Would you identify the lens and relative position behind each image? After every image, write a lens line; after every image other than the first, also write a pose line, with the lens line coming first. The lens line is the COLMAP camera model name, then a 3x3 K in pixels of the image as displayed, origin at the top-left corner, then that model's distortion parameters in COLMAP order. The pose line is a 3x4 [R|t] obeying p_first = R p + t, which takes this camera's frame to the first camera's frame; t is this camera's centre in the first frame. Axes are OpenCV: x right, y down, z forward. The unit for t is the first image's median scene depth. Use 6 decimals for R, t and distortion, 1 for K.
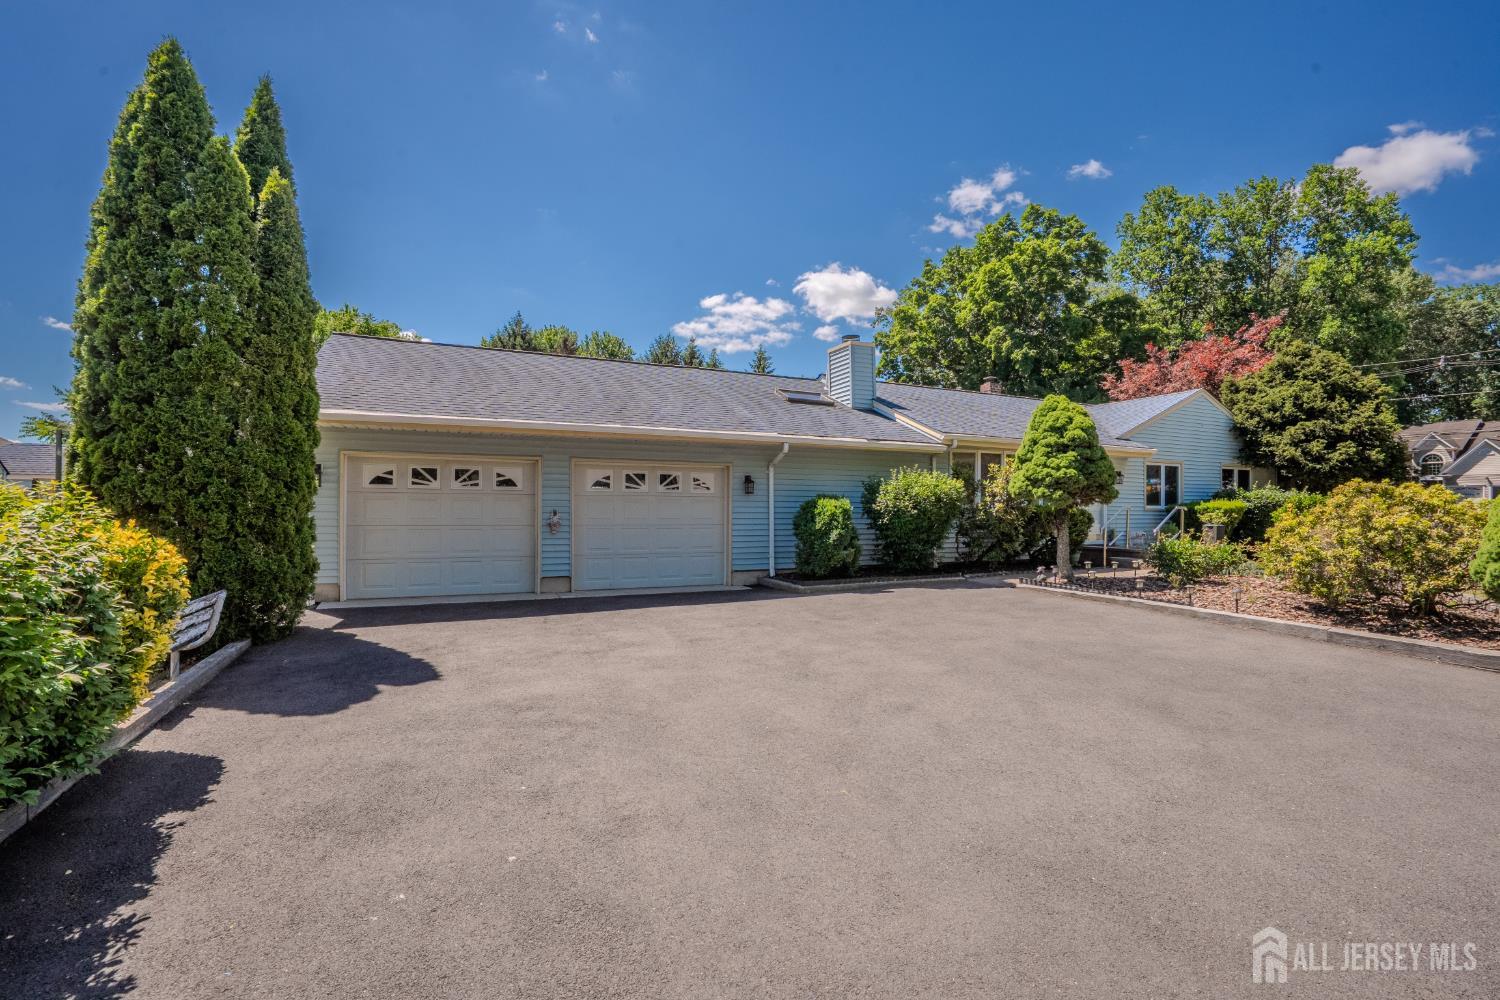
lens RADIAL K [[684.8, 0, 735.8], [0, 684.8, 502.5], [0, 0, 1]] dist [-0.050299, 0.015356]
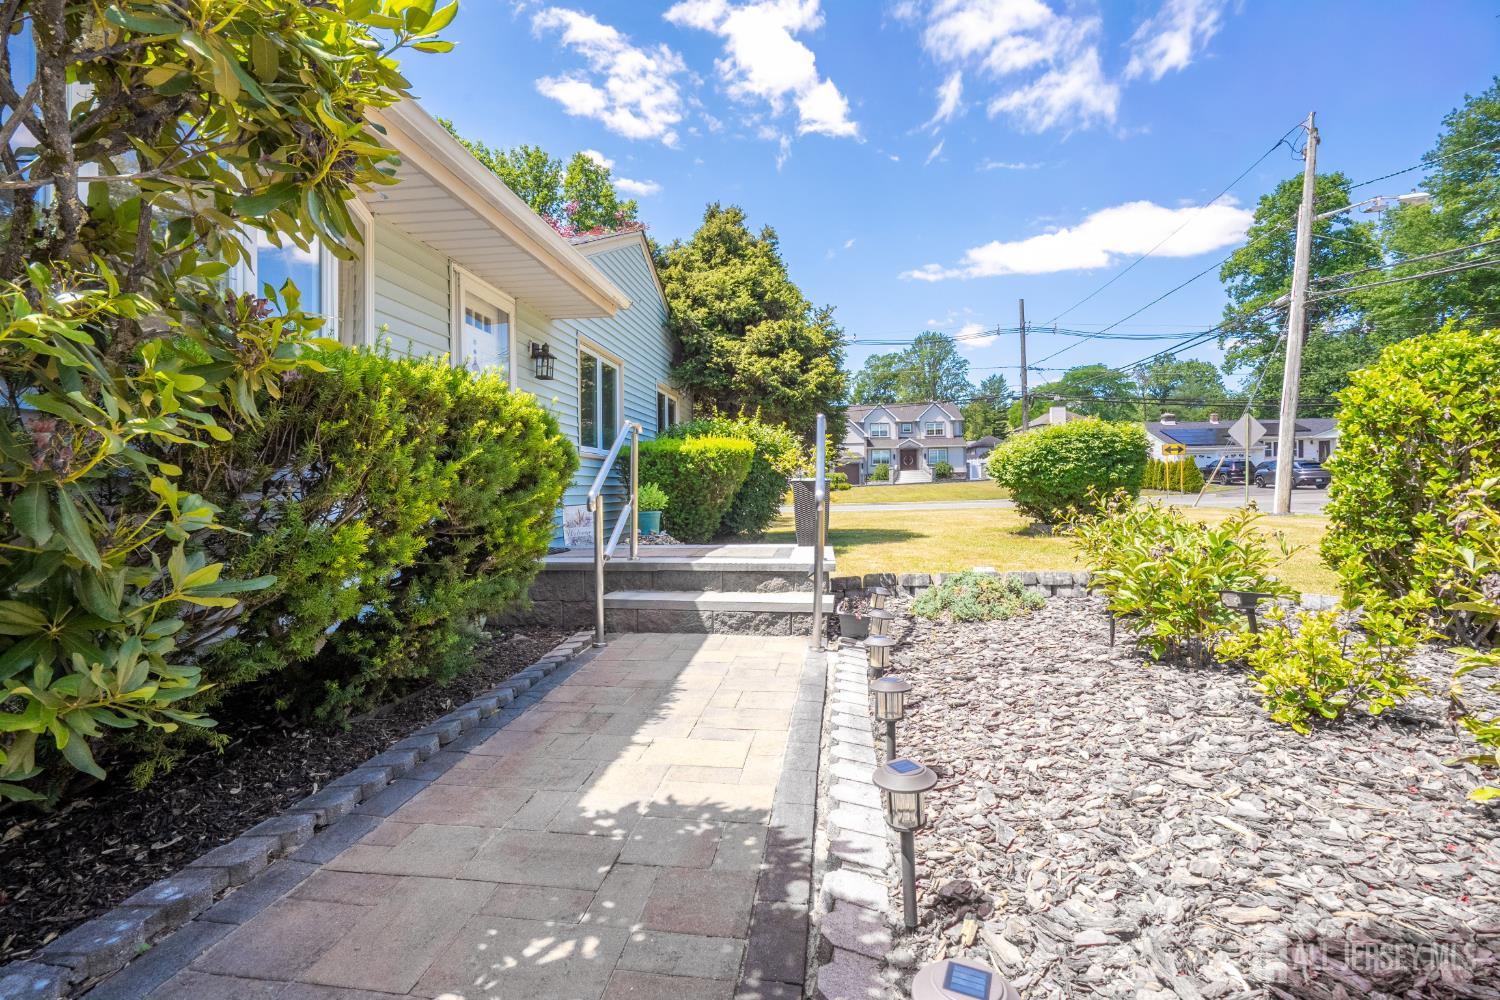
lens RADIAL K [[684.8, 0, 736.4], [0, 684.8, 501.5], [0, 0, 1]] dist [-0.050299, 0.015356]
pose [[0.528667, -0.021700, 0.848552, 0.293785], [-0.000515, 0.999665, 0.025885, 0.029976], [-0.848829, -0.014122, 0.528479, 0.685098]]
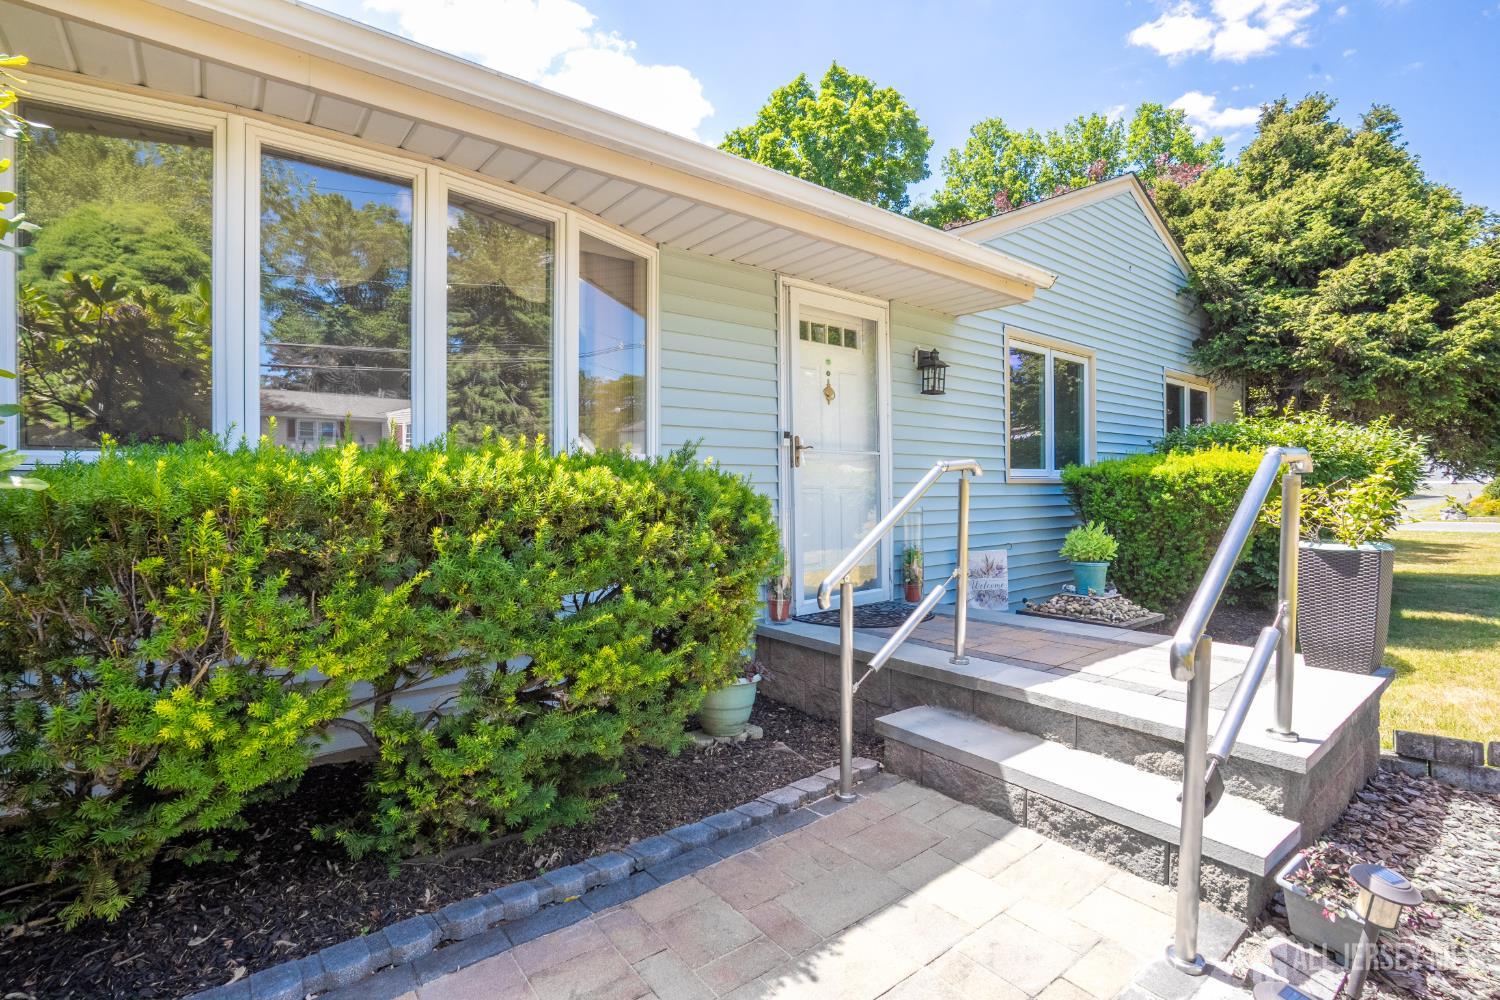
lens RADIAL K [[684.8, 0, 748.6], [0, 684.8, 505.5], [0, 0, 1]] dist [-0.050299, 0.015356]
pose [[0.971514, -0.011838, 0.236686, 0.401506], [0.003301, 0.999331, 0.036429, 0.011115], [-0.236959, -0.034610, 0.970903, 0.698417]]
